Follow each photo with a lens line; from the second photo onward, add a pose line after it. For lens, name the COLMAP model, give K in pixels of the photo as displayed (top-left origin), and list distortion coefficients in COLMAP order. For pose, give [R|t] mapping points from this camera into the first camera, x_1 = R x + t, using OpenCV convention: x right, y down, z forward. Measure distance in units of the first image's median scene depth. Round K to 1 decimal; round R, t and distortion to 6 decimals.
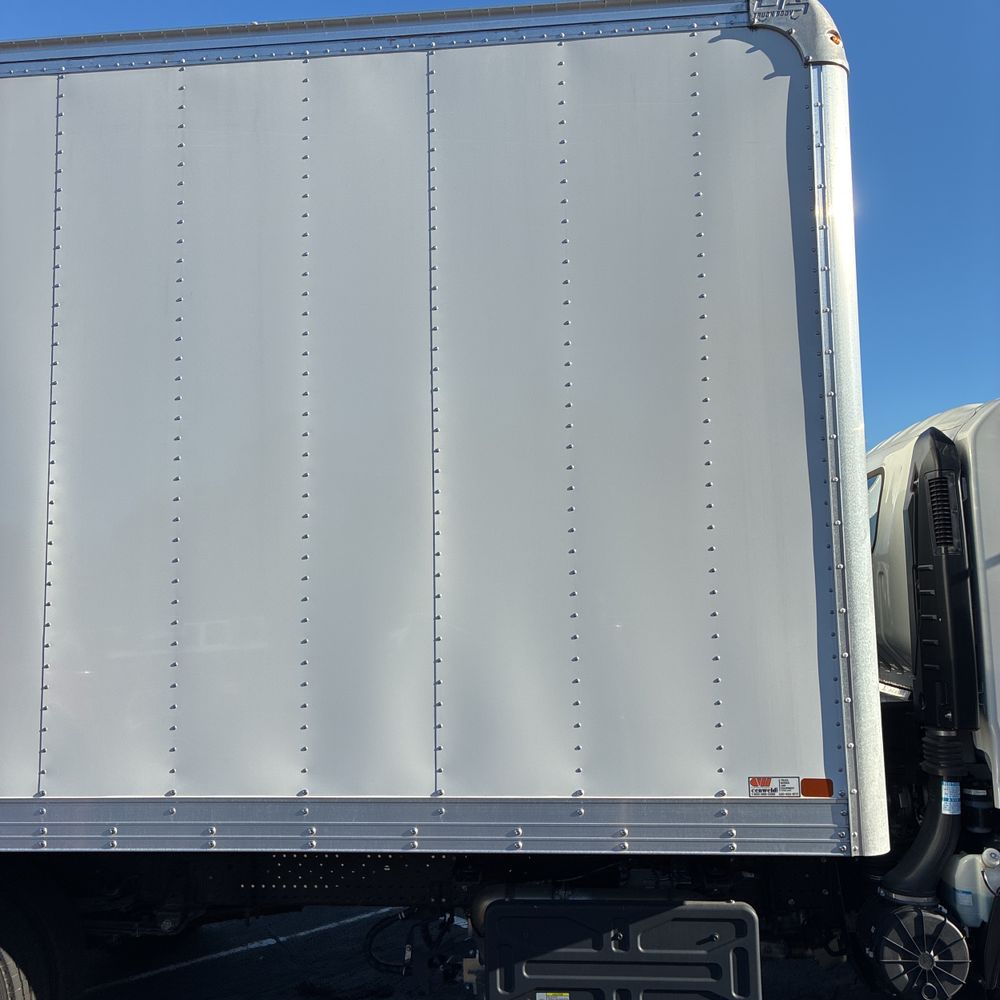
lens RADIAL K [[1026.6, 0, 496.3], [0, 1026.6, 476.2], [0, 0, 1]] dist [0.013557, -0.000042]
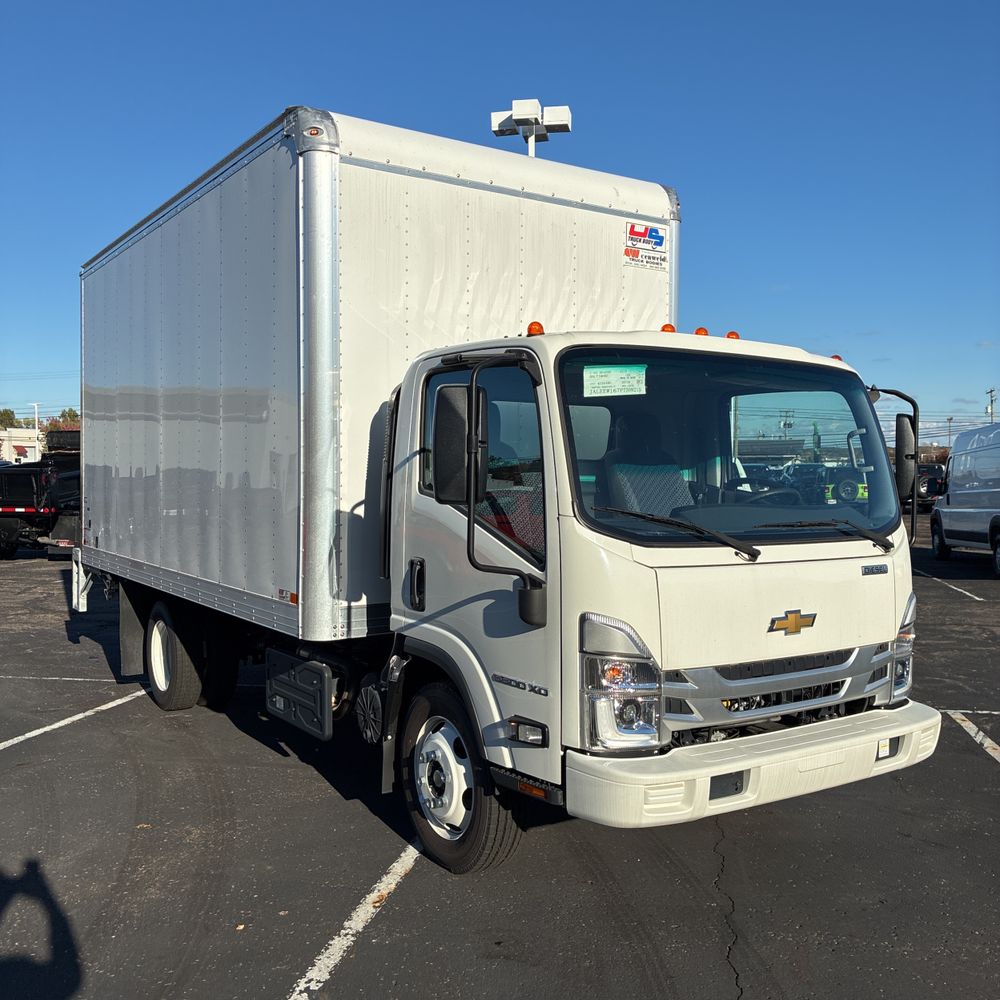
lens RADIAL K [[1026.6, 0, 496.3], [0, 1026.6, 476.2], [0, 0, 1]] dist [0.013557, -0.000042]
pose [[0.633439, 0.022706, -0.773459, 1.737312], [0.075936, 0.992921, 0.091338, -0.030515], [0.770058, -0.116590, 0.627230, 0.191800]]
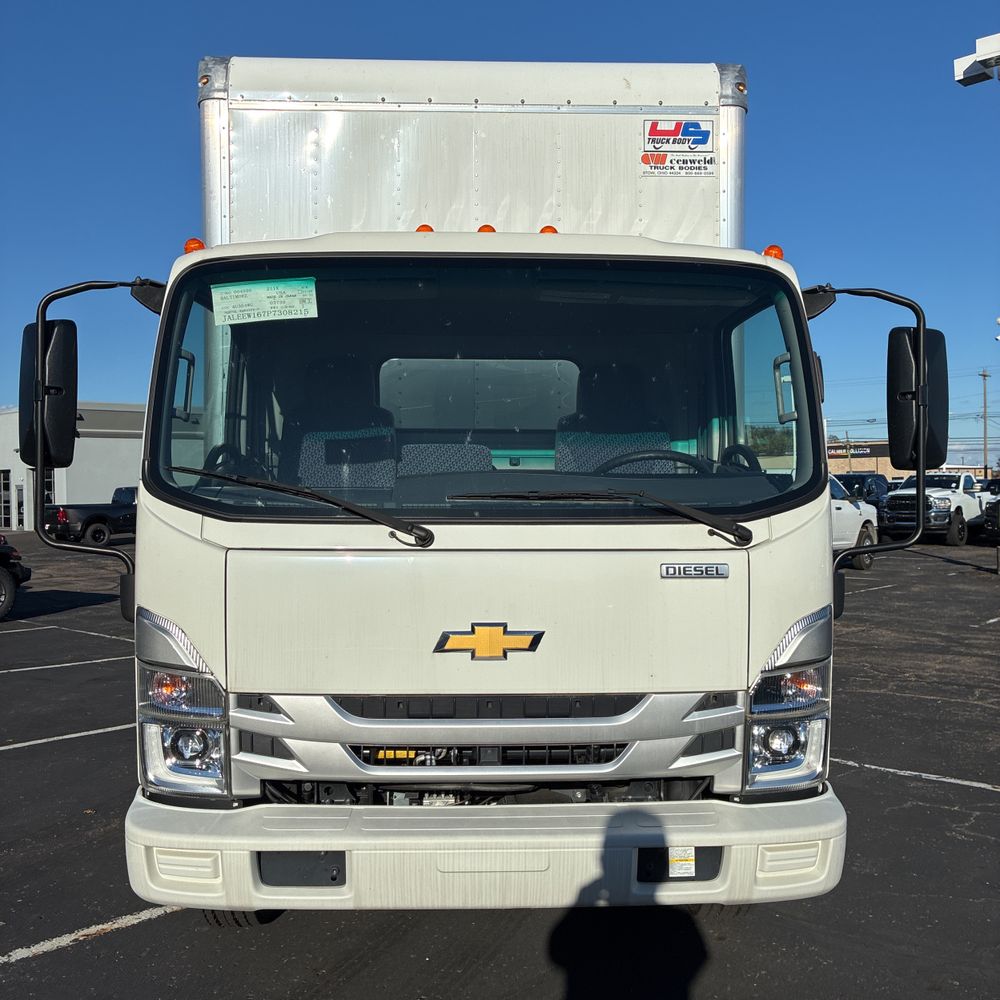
lens RADIAL K [[1026.6, 0, 496.3], [0, 1026.6, 476.2], [0, 0, 1]] dist [0.013557, -0.000042]
pose [[0.132874, -0.000788, -0.991133, 1.820127], [0.116643, 0.993063, 0.014848, 0.149030], [0.984245, -0.117581, 0.132045, 1.171294]]
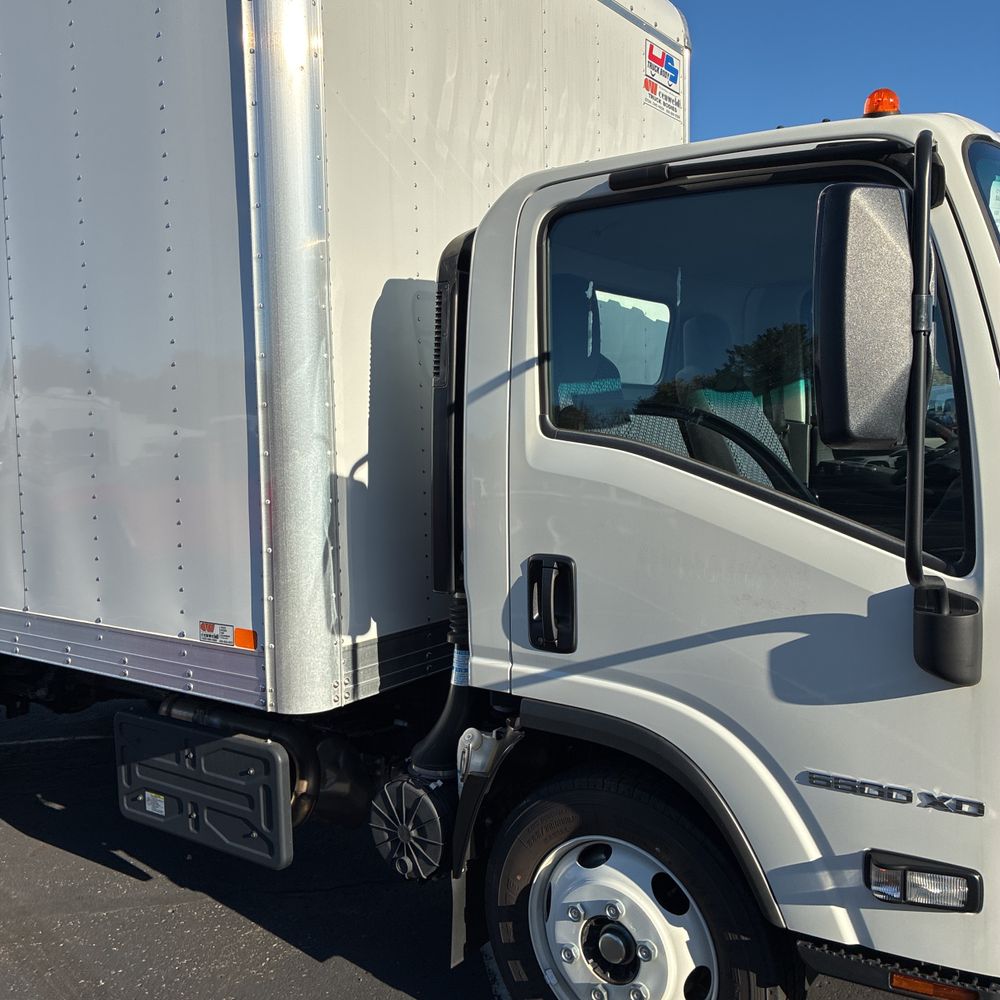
lens RADIAL K [[1024.6, 0, 485.4], [0, 1024.6, 493.9], [0, 0, 1]] dist [0.009634, 0.019579]
pose [[0.860318, 0.034957, -0.508558, 0.912966], [0.063624, 0.982481, 0.175166, 0.020135], [0.505772, -0.183055, 0.843022, 0.320677]]
